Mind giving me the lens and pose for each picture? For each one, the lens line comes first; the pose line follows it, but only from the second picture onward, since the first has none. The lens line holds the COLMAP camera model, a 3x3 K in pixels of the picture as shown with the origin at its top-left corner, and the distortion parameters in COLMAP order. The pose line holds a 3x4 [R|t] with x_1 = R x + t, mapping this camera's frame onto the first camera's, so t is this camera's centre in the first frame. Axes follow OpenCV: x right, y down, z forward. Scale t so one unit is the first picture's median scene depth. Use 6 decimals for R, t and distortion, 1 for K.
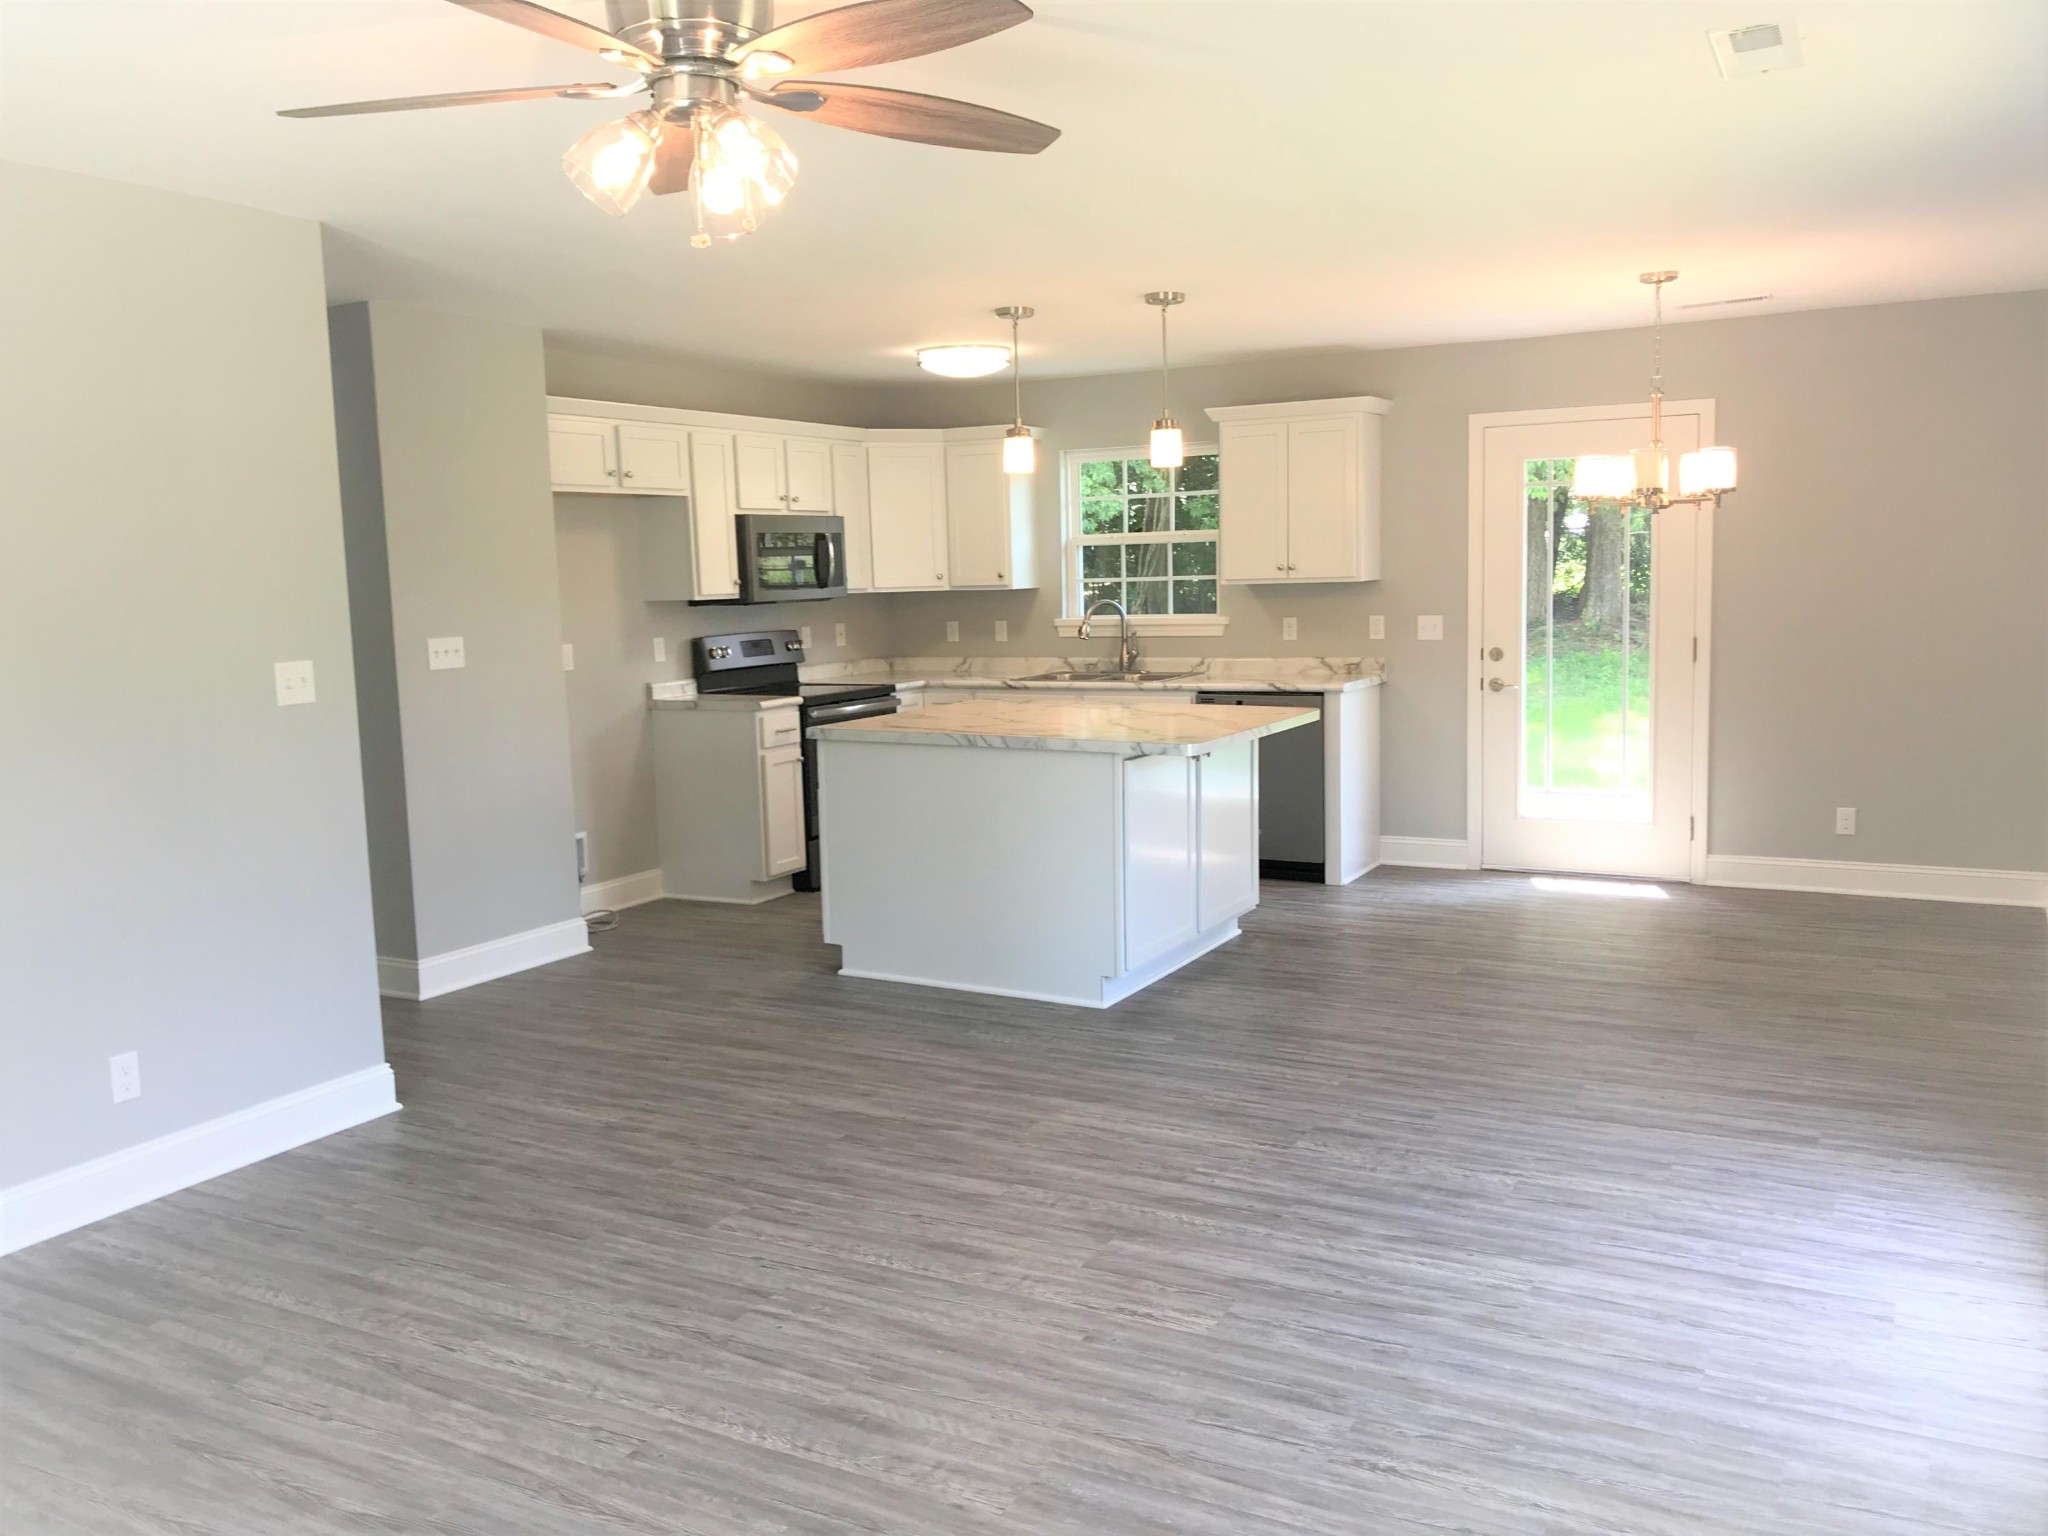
lens RADIAL K [[1665.6, 0, 1011.6], [0, 1665.6, 768.7], [0, 0, 1]] dist [0.050154, -0.060486]
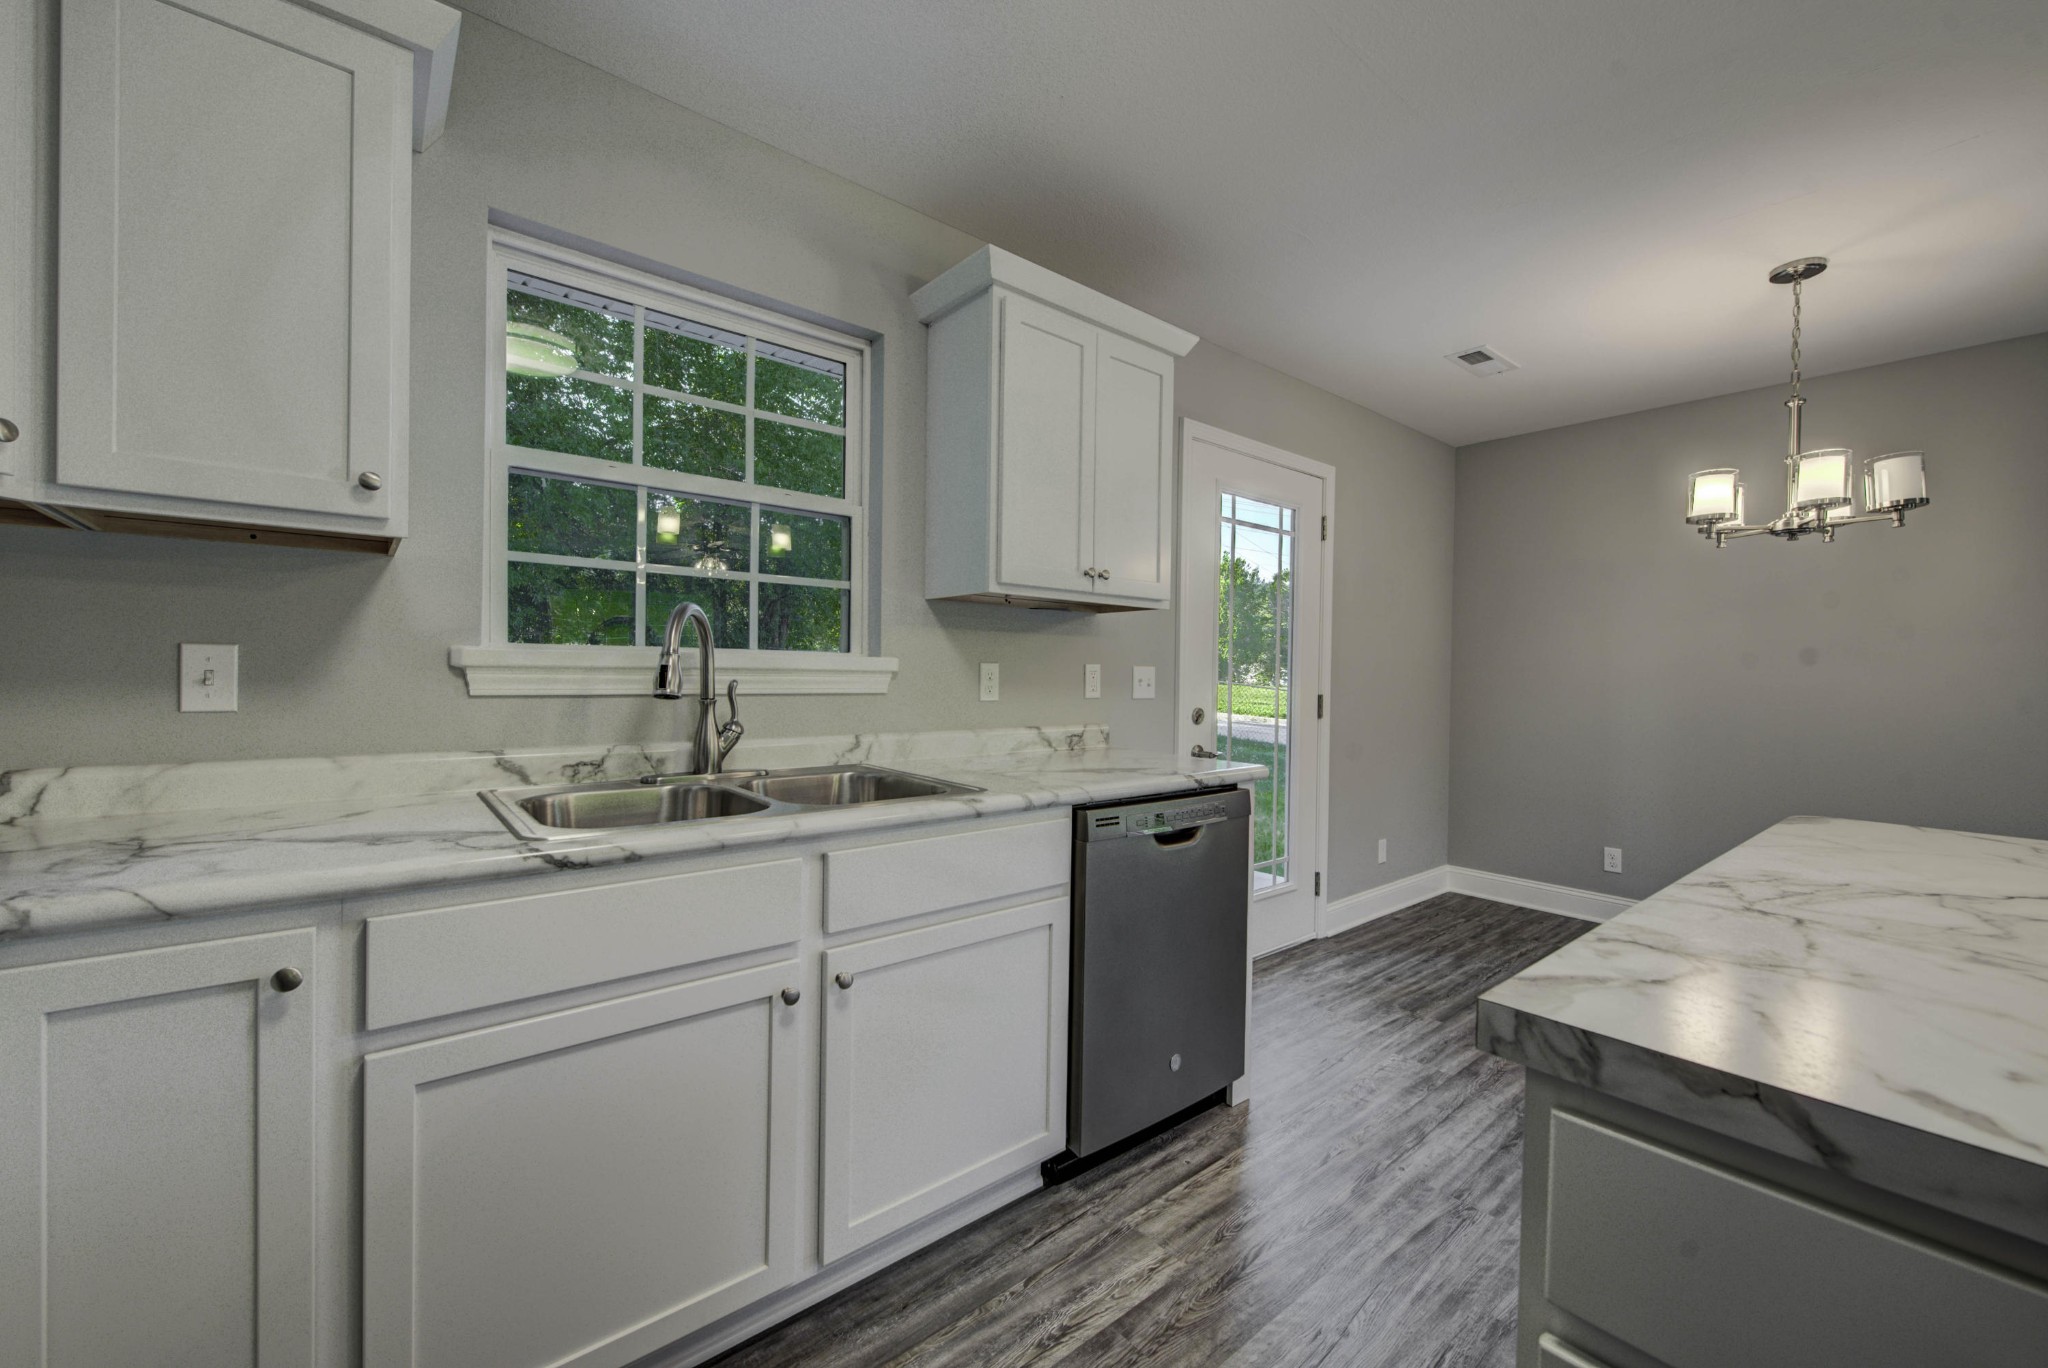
lens RADIAL K [[804.4, 0, 1035.8], [0, 804.4, 683.3], [0, 0, 1]] dist [0.003502, -0.002350]
pose [[0.357174, 0.021373, 0.933793, -0.148014], [0.088792, 0.994434, -0.056724, -0.096715], [-0.929808, 0.103174, 0.353288, 1.305161]]
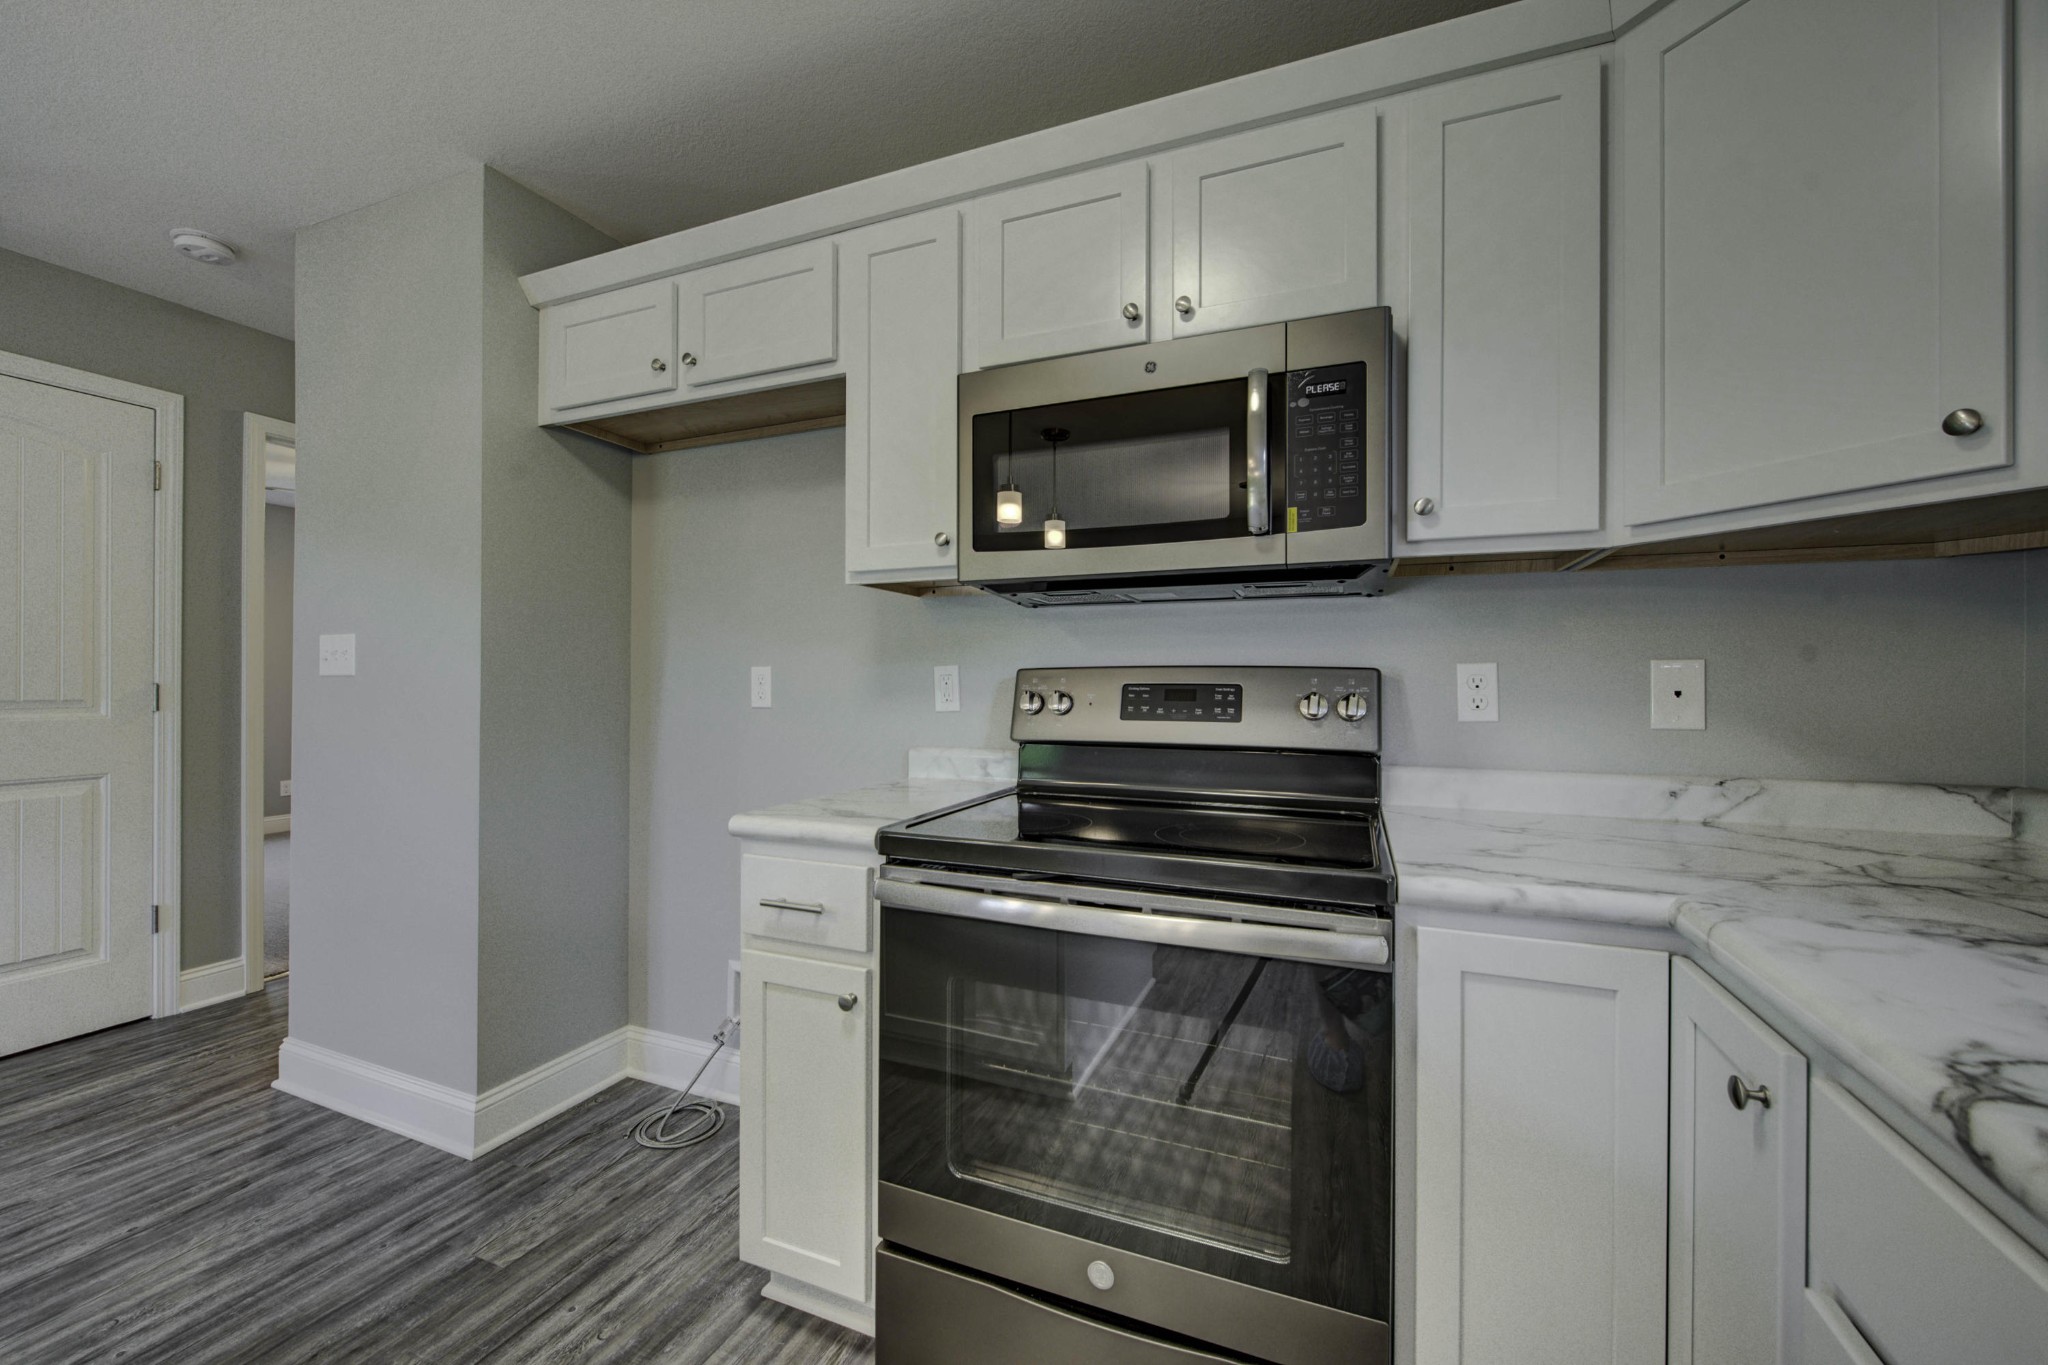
lens RADIAL K [[804.4, 0, 1013.5], [0, 804.4, 685.8], [0, 0, 1]] dist [0.003502, -0.002350]
pose [[0.111127, 0.027883, -0.993415, 0.063853], [-0.127149, 0.991790, 0.013614, -0.108489], [0.985639, 0.124799, 0.113760, 1.376749]]
